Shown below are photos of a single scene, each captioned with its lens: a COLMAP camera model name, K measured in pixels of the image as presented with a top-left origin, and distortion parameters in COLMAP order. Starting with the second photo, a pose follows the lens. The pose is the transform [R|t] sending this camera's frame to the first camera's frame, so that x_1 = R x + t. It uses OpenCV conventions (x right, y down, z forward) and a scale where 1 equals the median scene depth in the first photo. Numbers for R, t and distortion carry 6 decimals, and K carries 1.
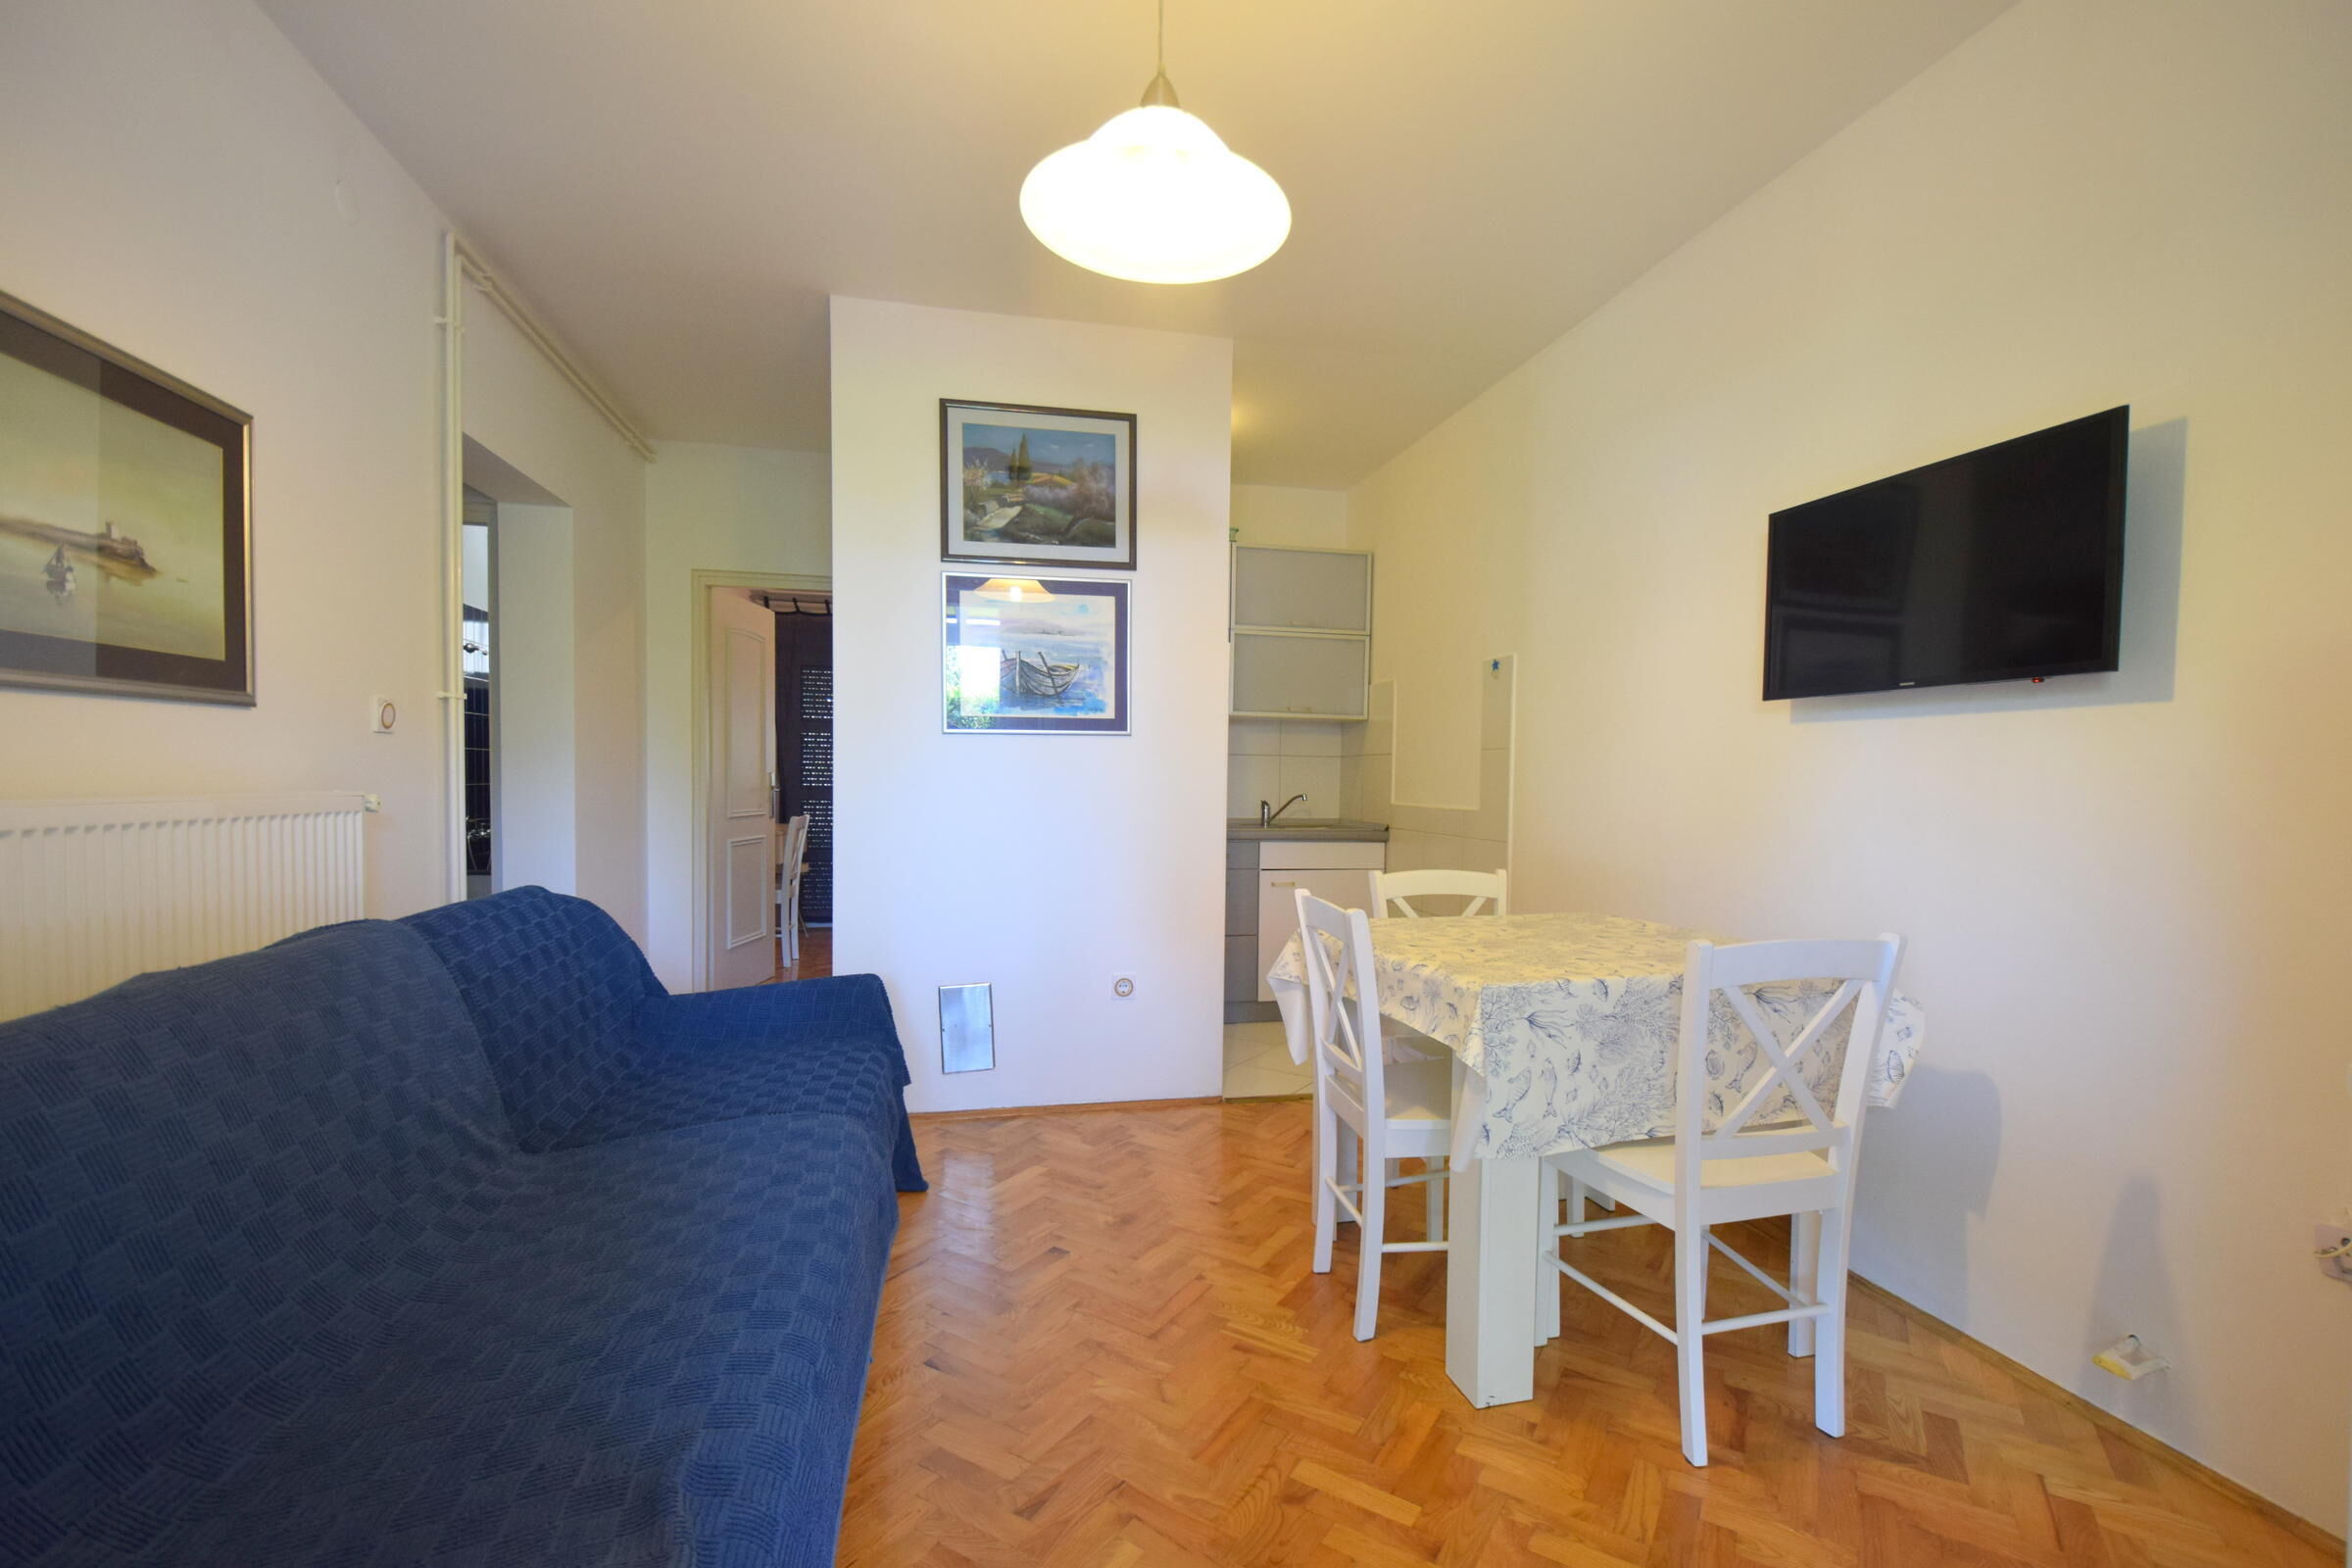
lens RADIAL K [[1033.2, 0, 1176.7], [0, 1033.2, 824.4], [0, 0, 1]] dist [0.004324, -0.009343]
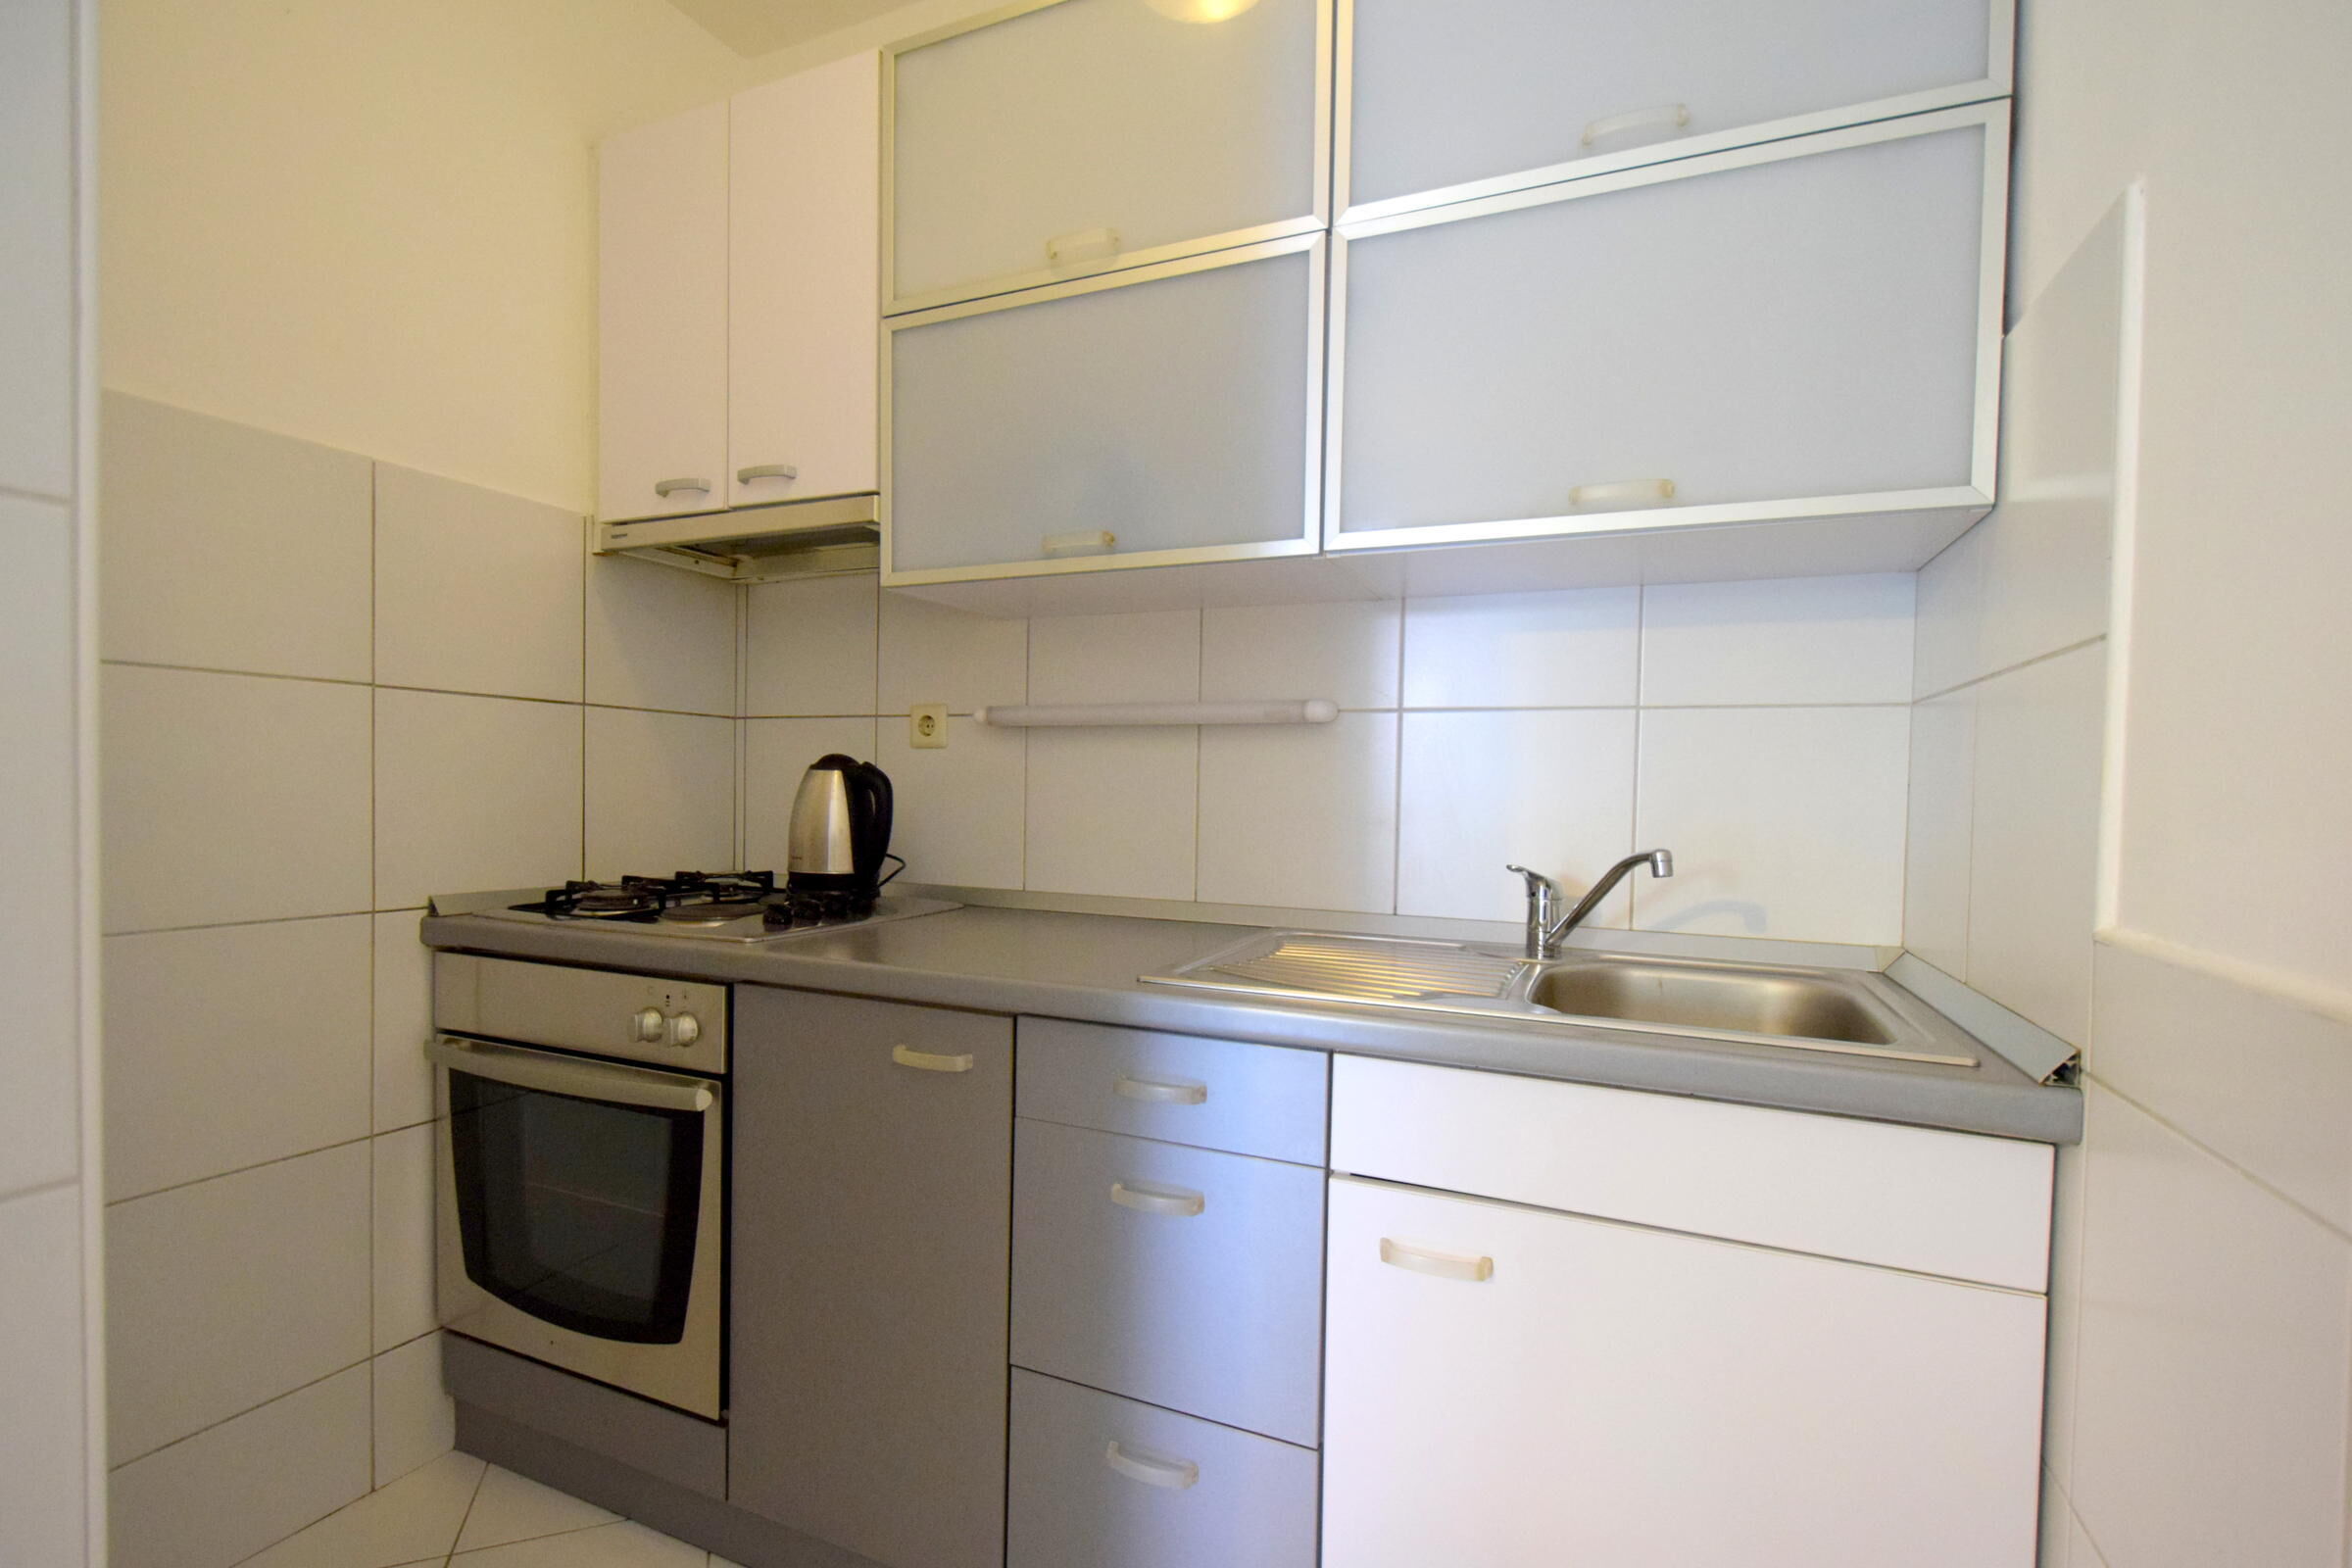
lens RADIAL K [[1033.2, 0, 1176.7], [0, 1033.2, 824.4], [0, 0, 1]] dist [0.004324, -0.009343]
pose [[0.806922, 0.021758, -0.590257, 0.260941], [-0.032795, 0.999430, -0.007993, -0.043751], [0.589746, 0.025807, 0.807176, 1.096131]]
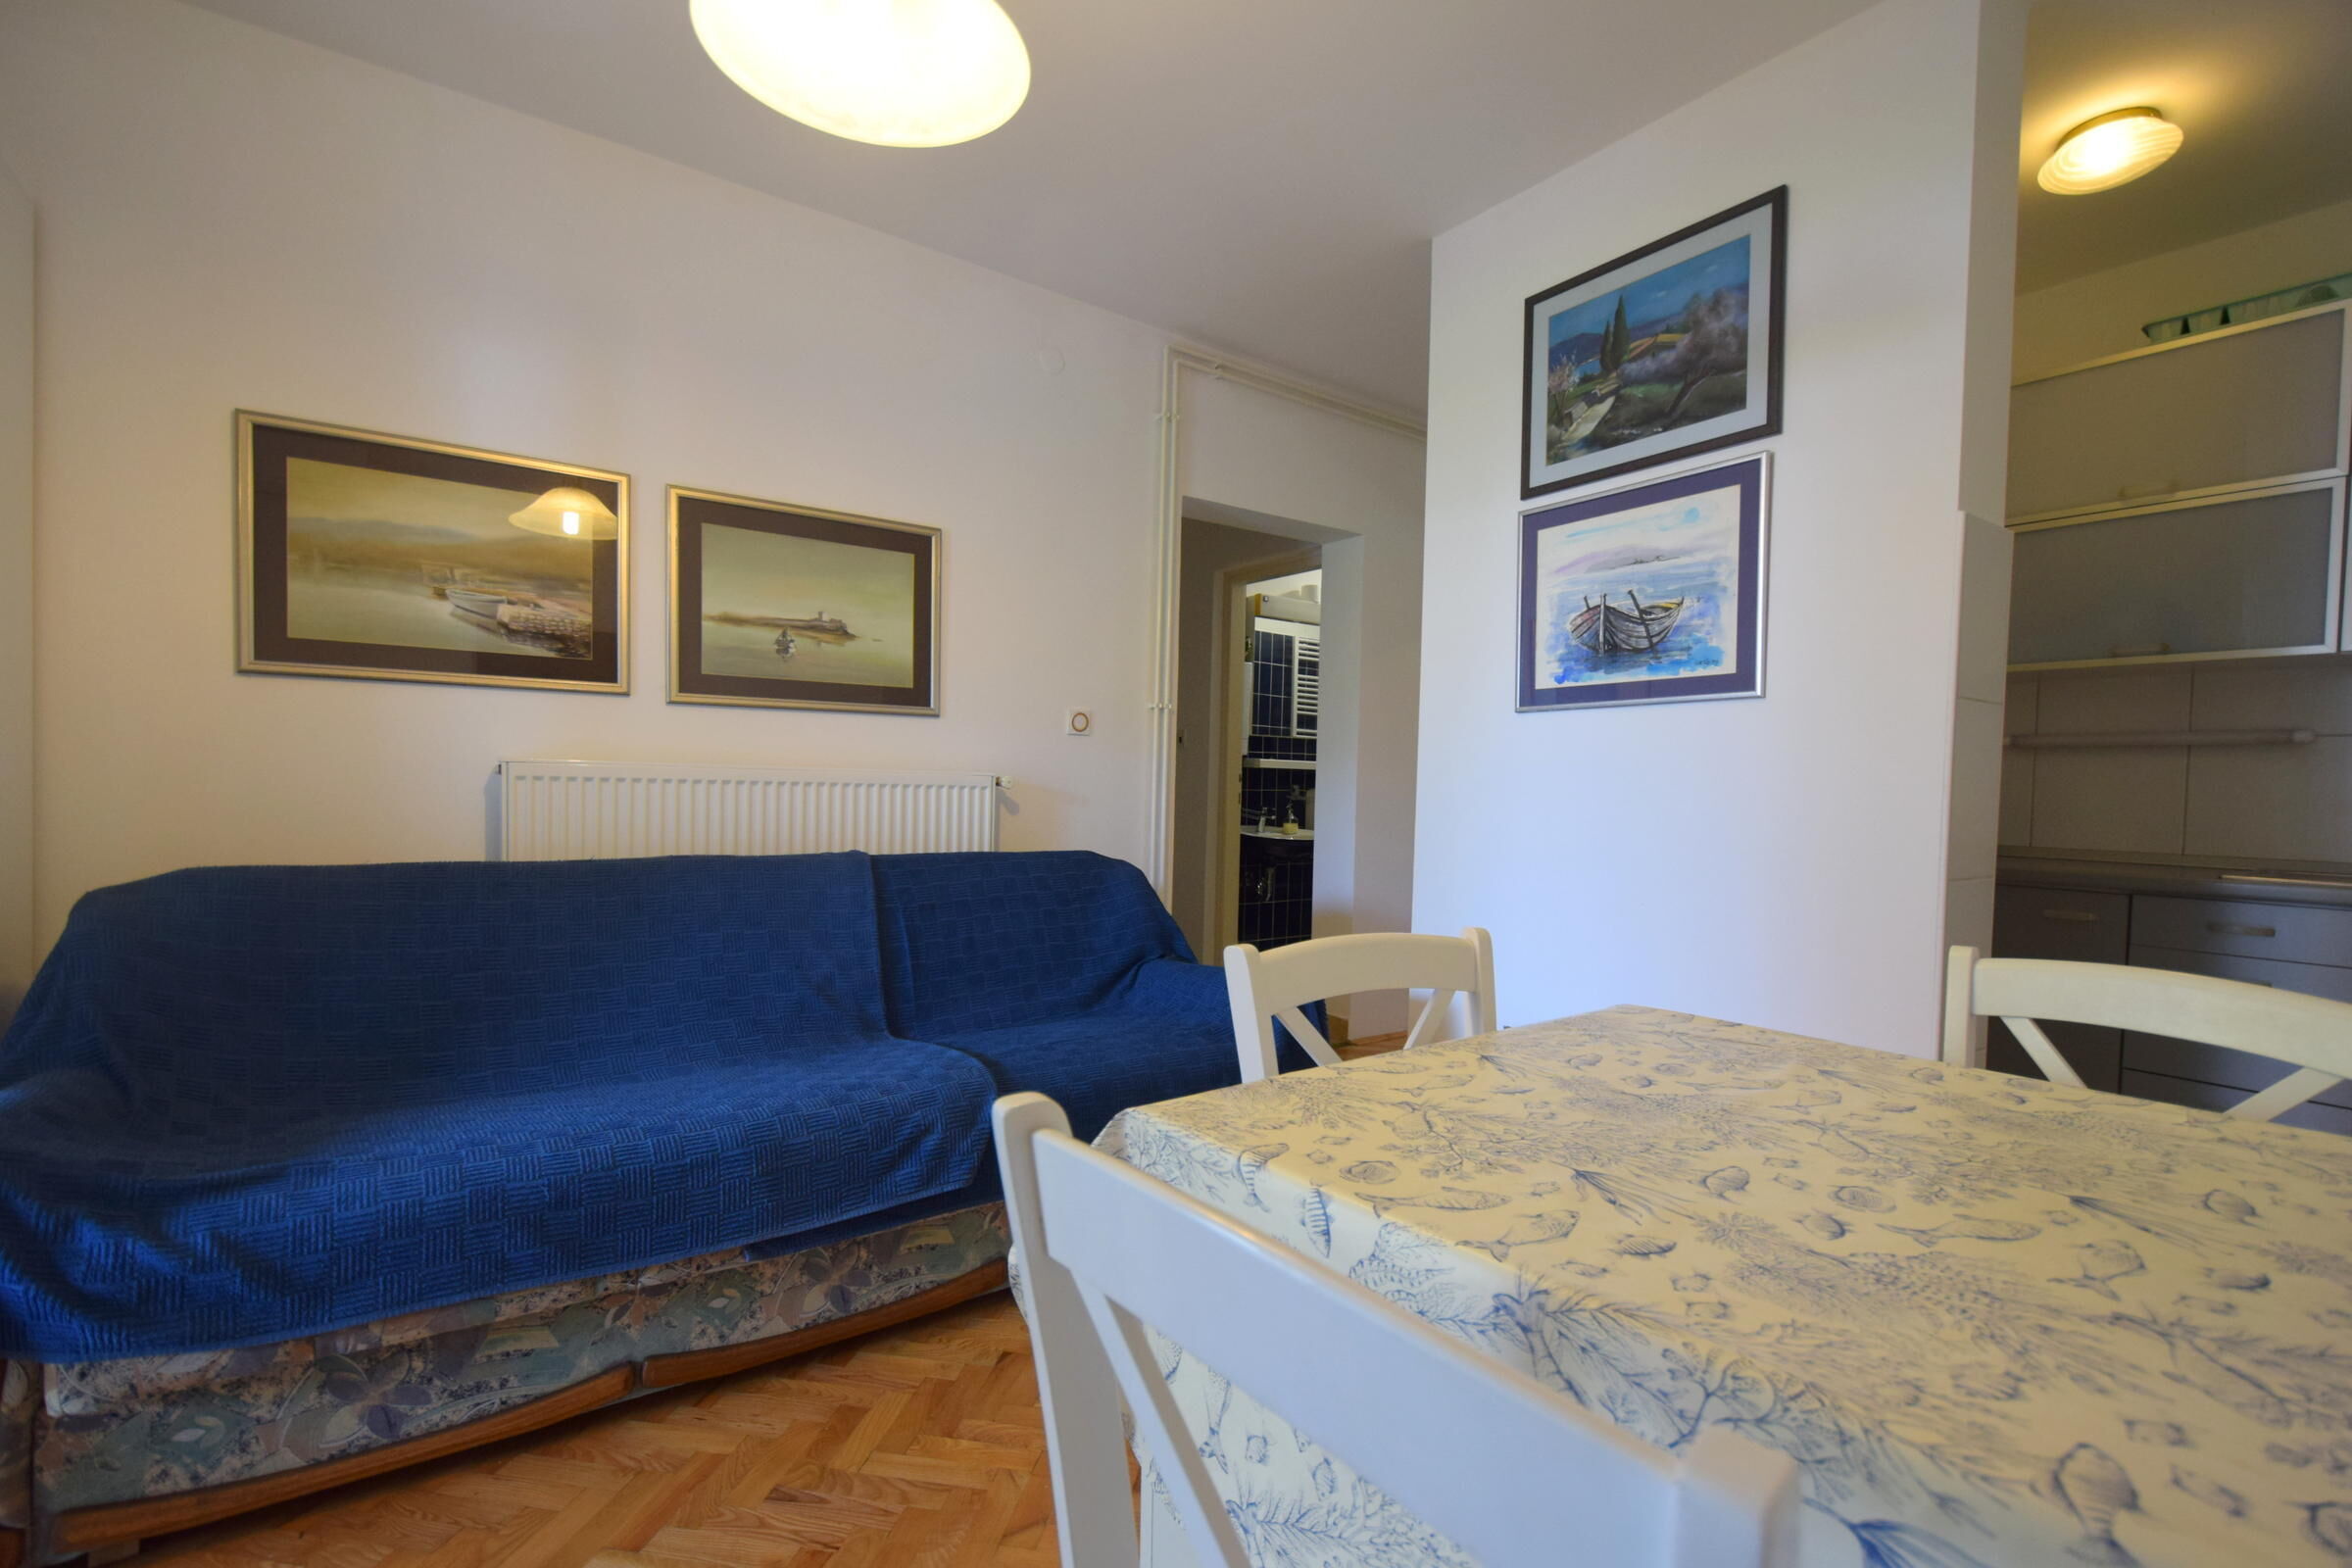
lens RADIAL K [[1033.2, 0, 1176.7], [0, 1033.2, 824.4], [0, 0, 1]] dist [0.004324, -0.009343]
pose [[0.390922, 0.032657, -0.919844, 0.409124], [-0.059296, 0.998188, 0.010238, 0.006274], [0.918512, 0.050541, 0.392150, 0.439012]]
